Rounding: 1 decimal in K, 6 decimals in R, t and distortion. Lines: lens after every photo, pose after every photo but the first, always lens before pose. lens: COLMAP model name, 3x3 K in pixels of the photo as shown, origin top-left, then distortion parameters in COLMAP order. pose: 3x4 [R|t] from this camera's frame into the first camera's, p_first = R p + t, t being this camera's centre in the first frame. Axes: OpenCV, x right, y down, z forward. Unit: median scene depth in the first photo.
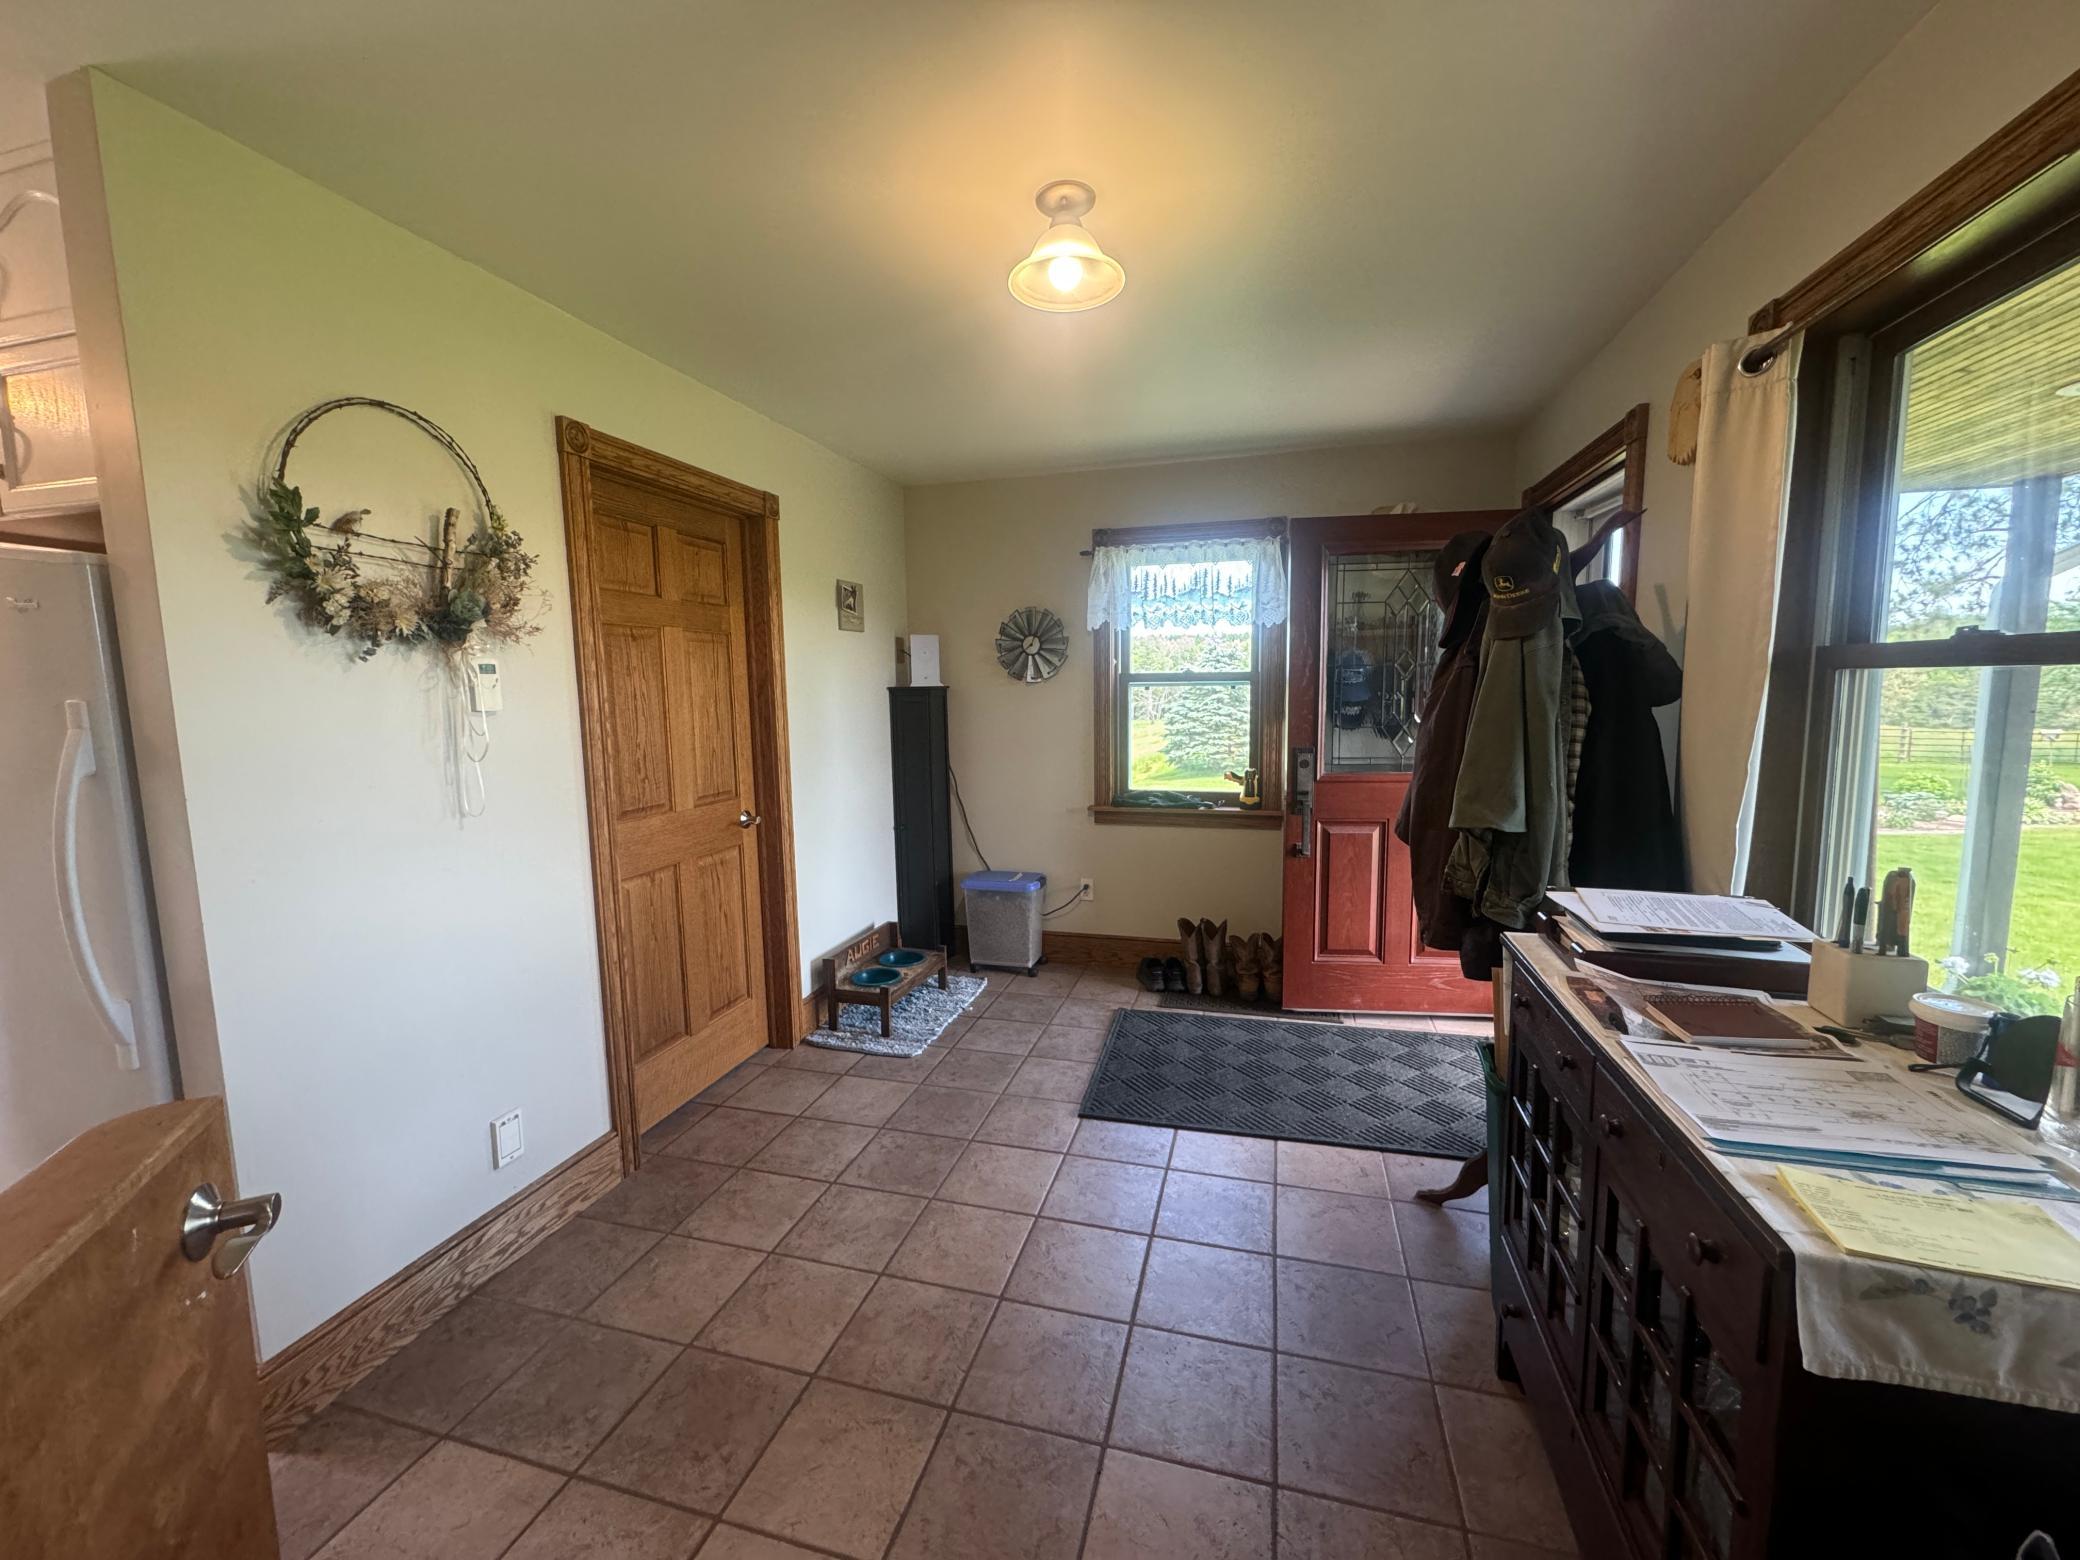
lens RADIAL K [[831.9, 0, 1043.2], [0, 831.9, 780.1], [0, 0, 1]] dist [0.000497, -0.000174]
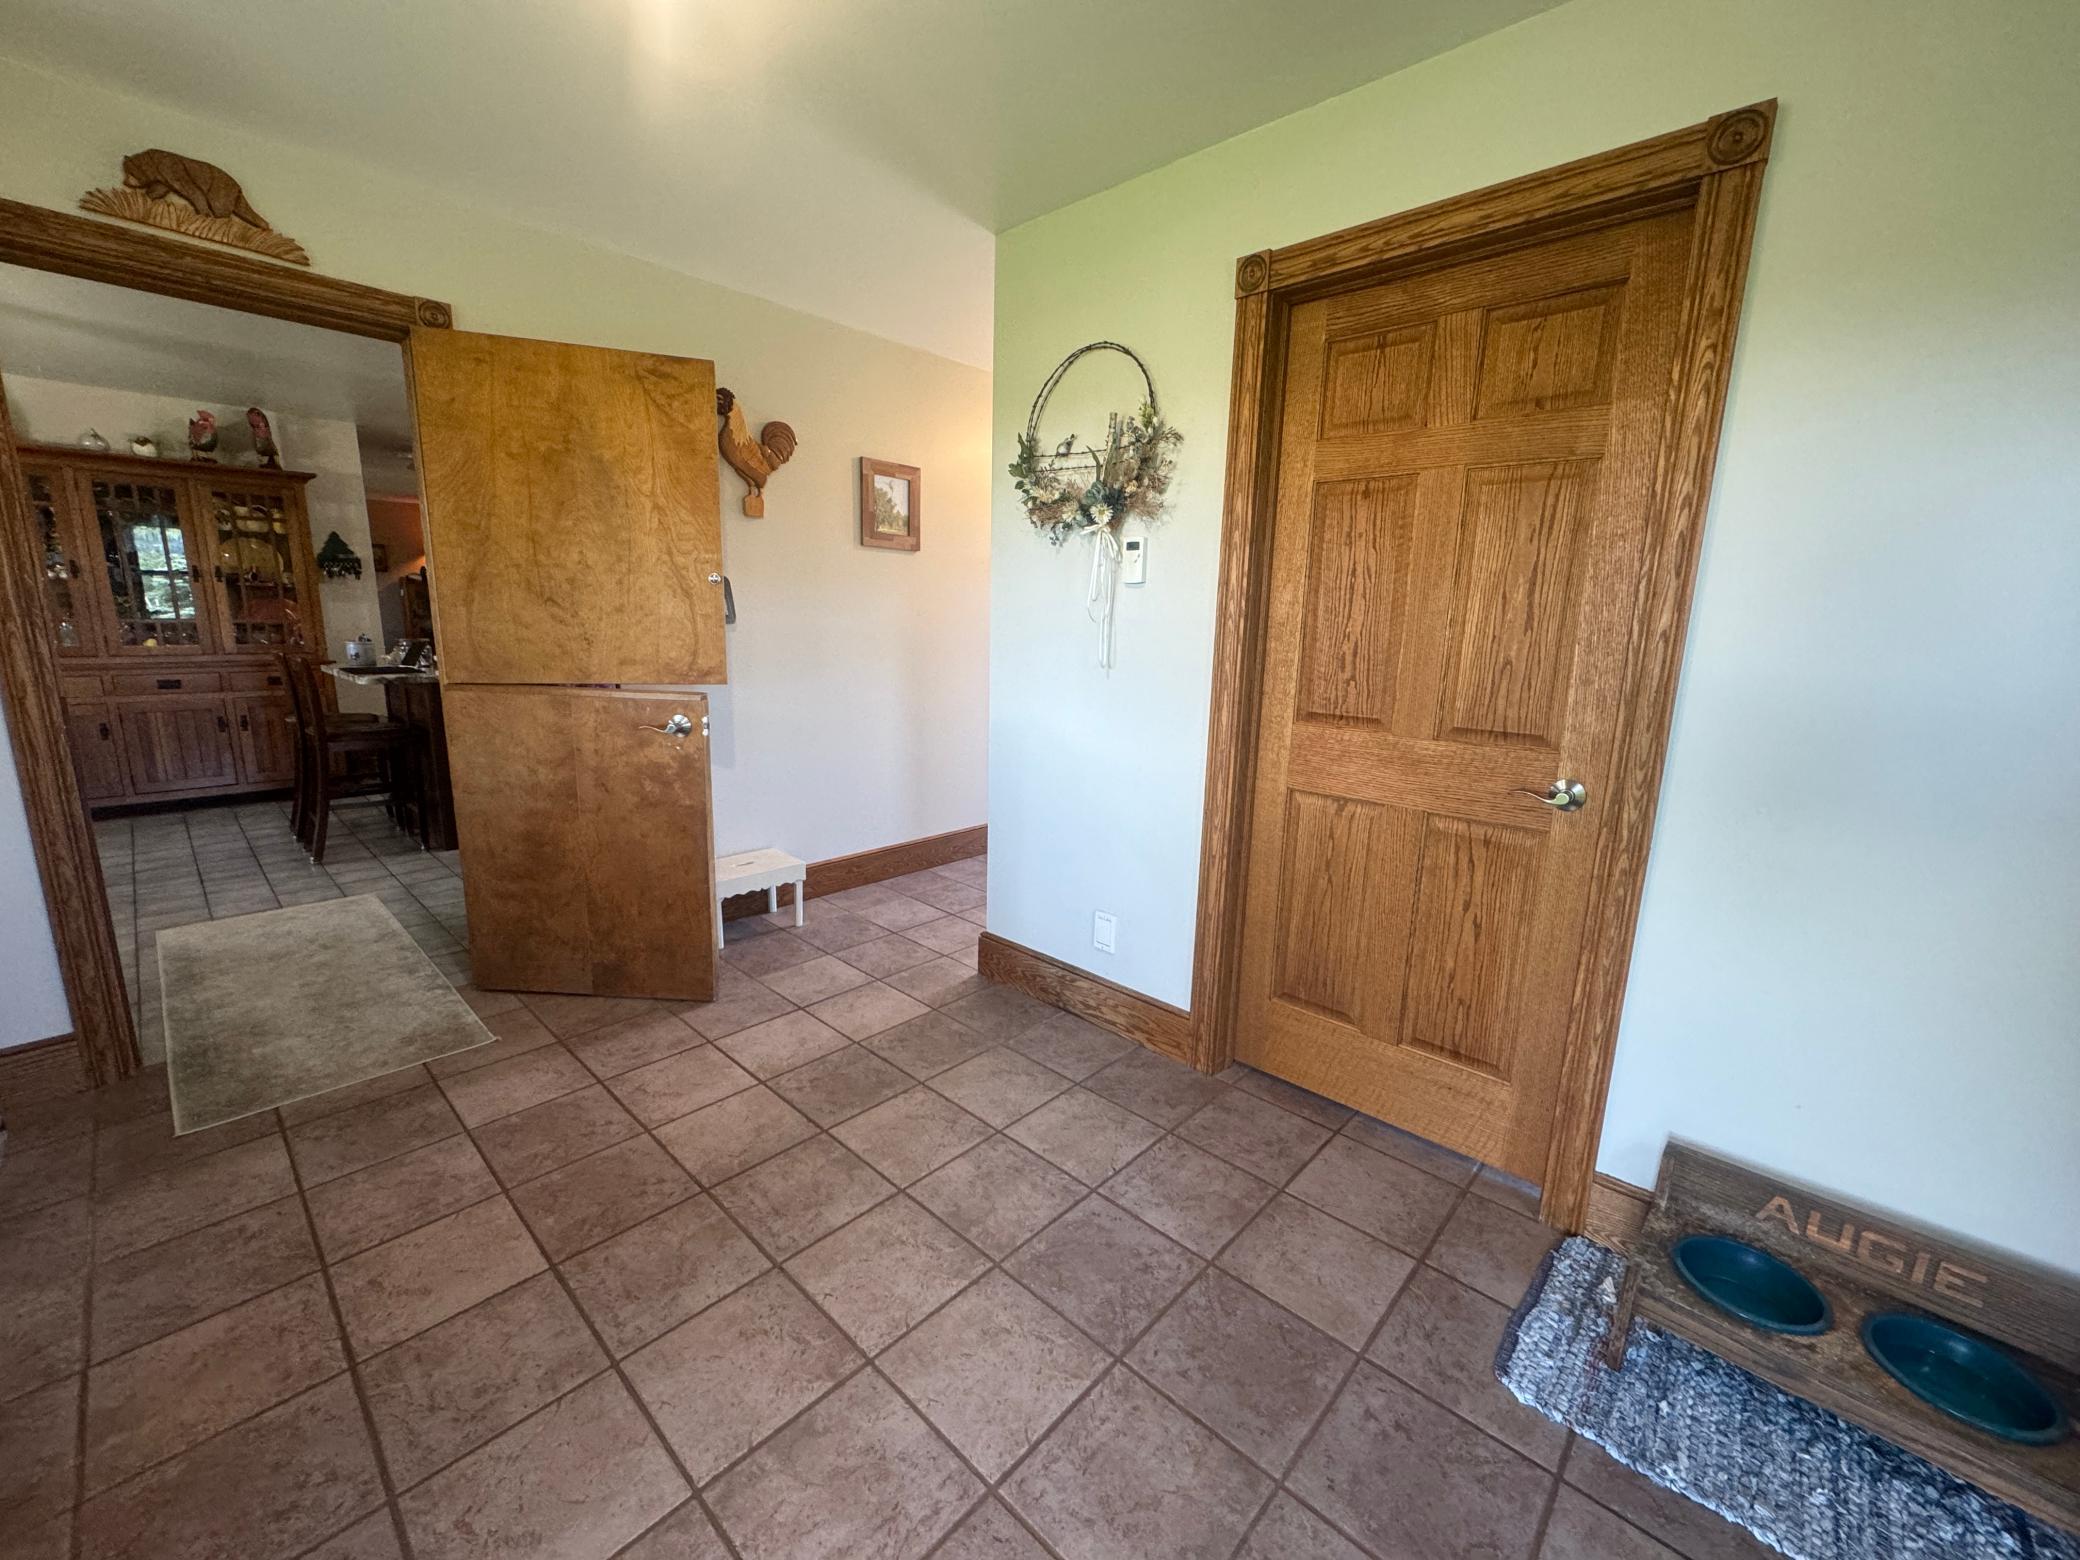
lens RADIAL K [[831.9, 0, 1039.4], [0, 831.9, 775.9], [0, 0, 1]] dist [0.000497, -0.000174]
pose [[-0.458698, 0.174026, -0.871384, 0.563626], [-0.119188, 0.959724, 0.254409, -0.125593], [0.880563, 0.220555, -0.419482, 1.736145]]
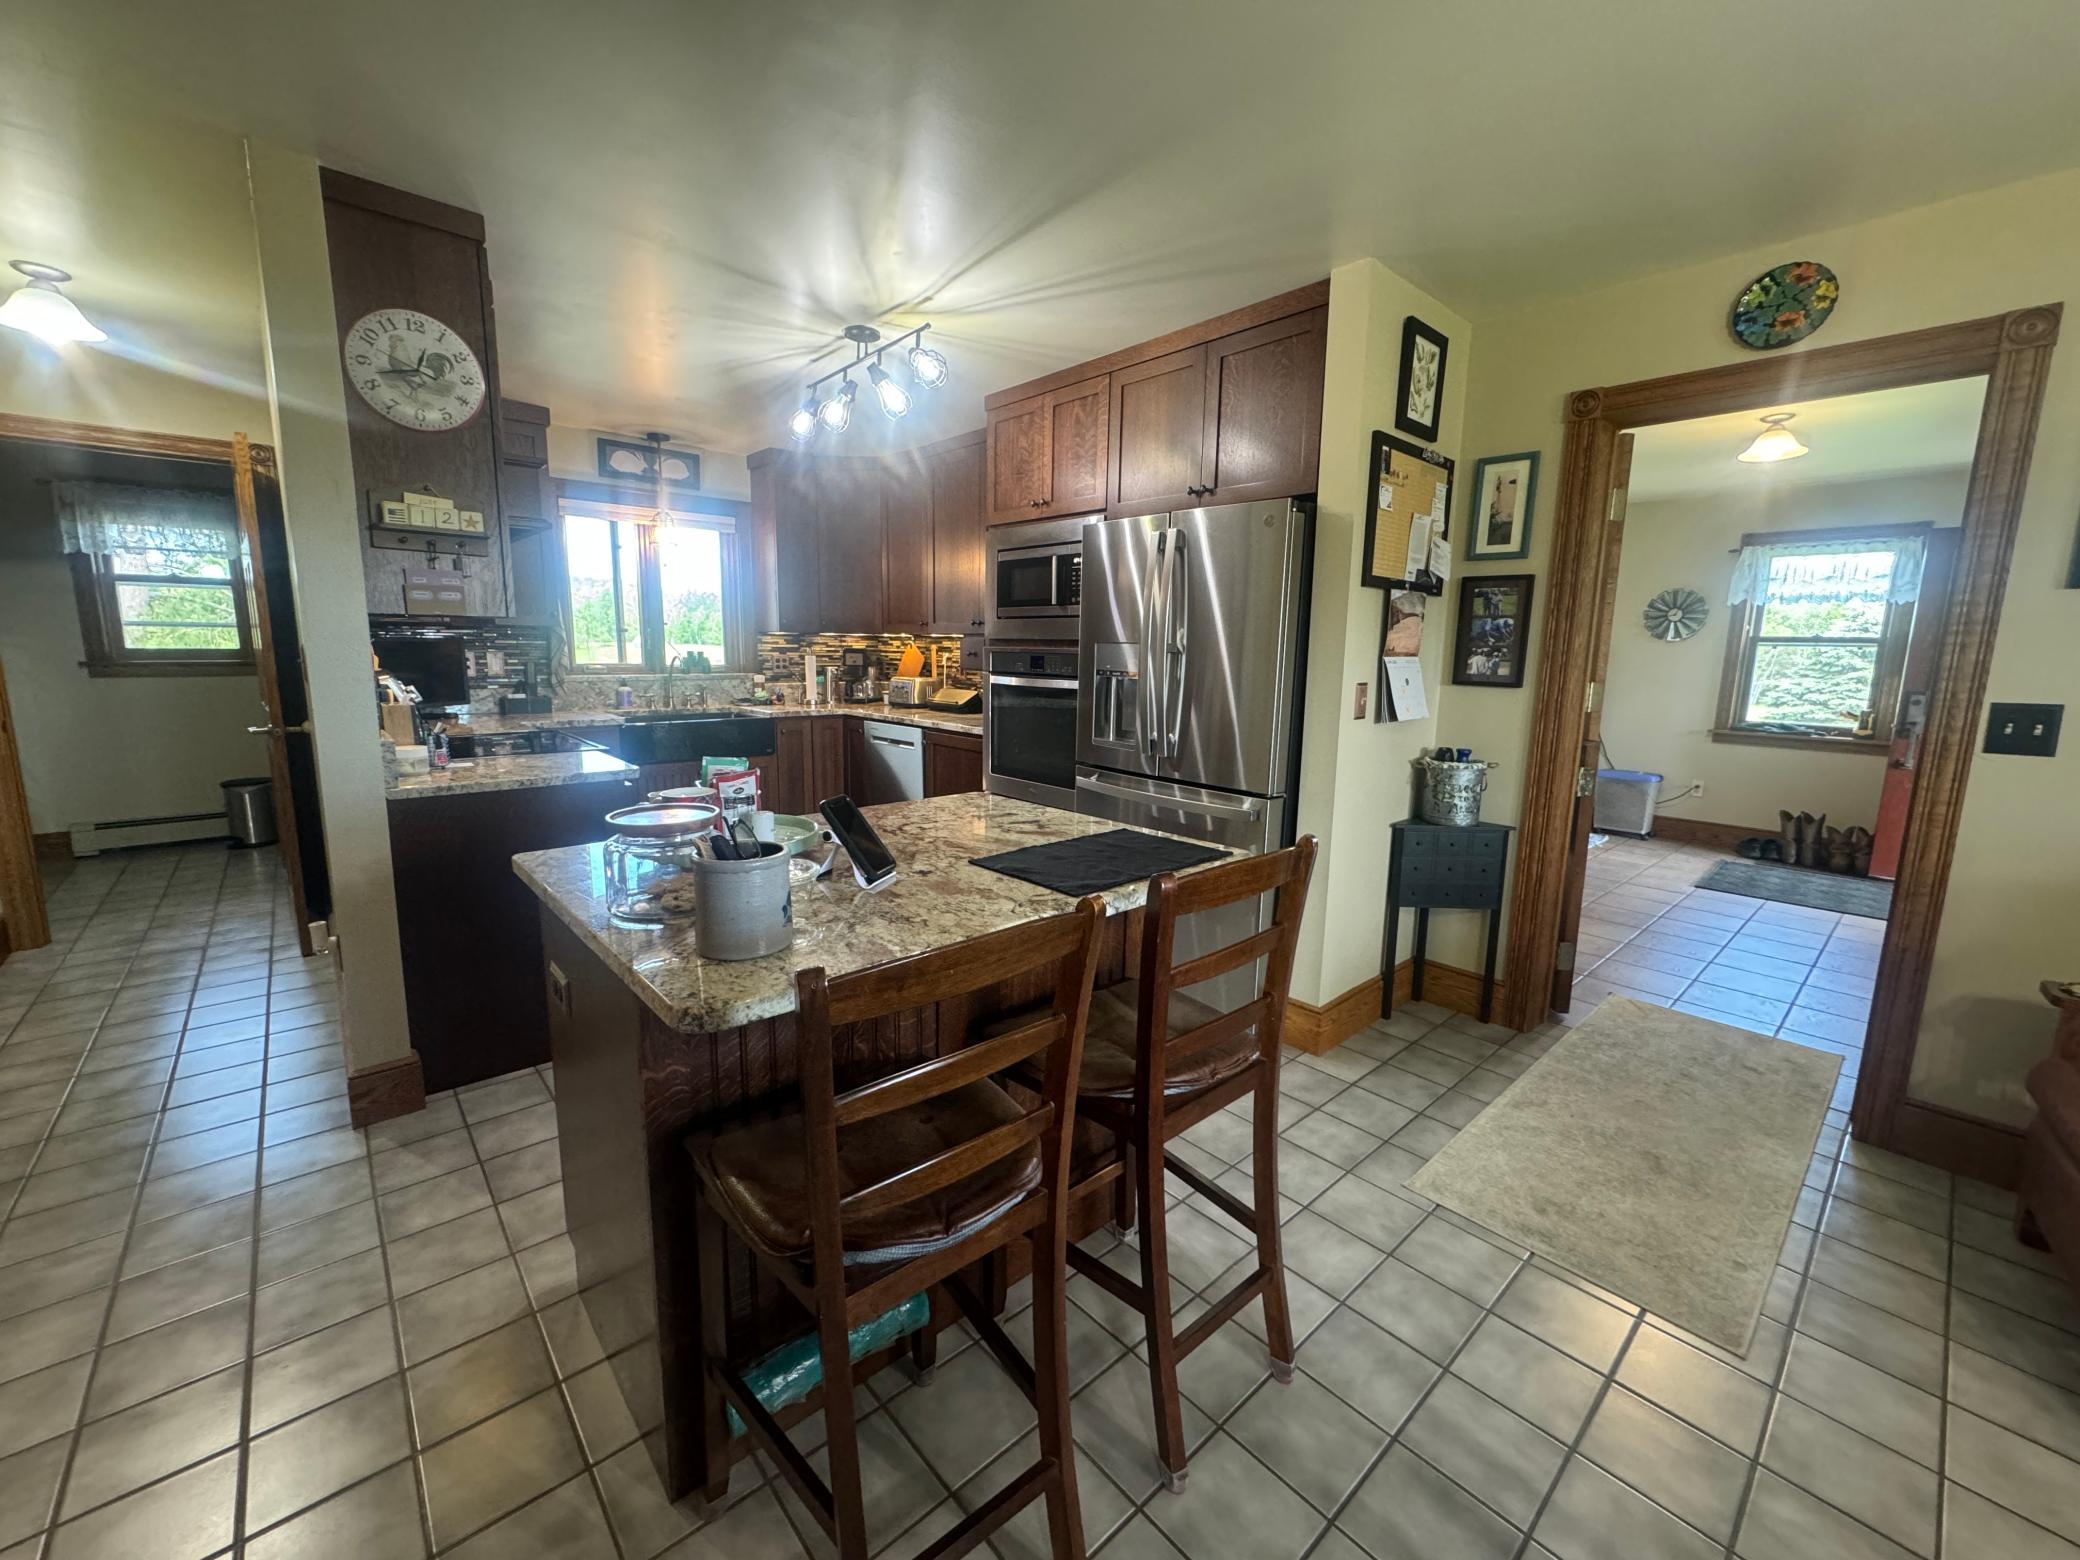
lens RADIAL K [[831.9, 0, 1038.7], [0, 831.9, 777.7], [0, 0, 1]] dist [0.000497, -0.000174]
pose [[0.844182, 0.112702, -0.524076, -0.155697], [-0.084830, 0.993417, 0.076988, 0.100066], [0.529302, -0.020535, 0.848185, -0.808076]]
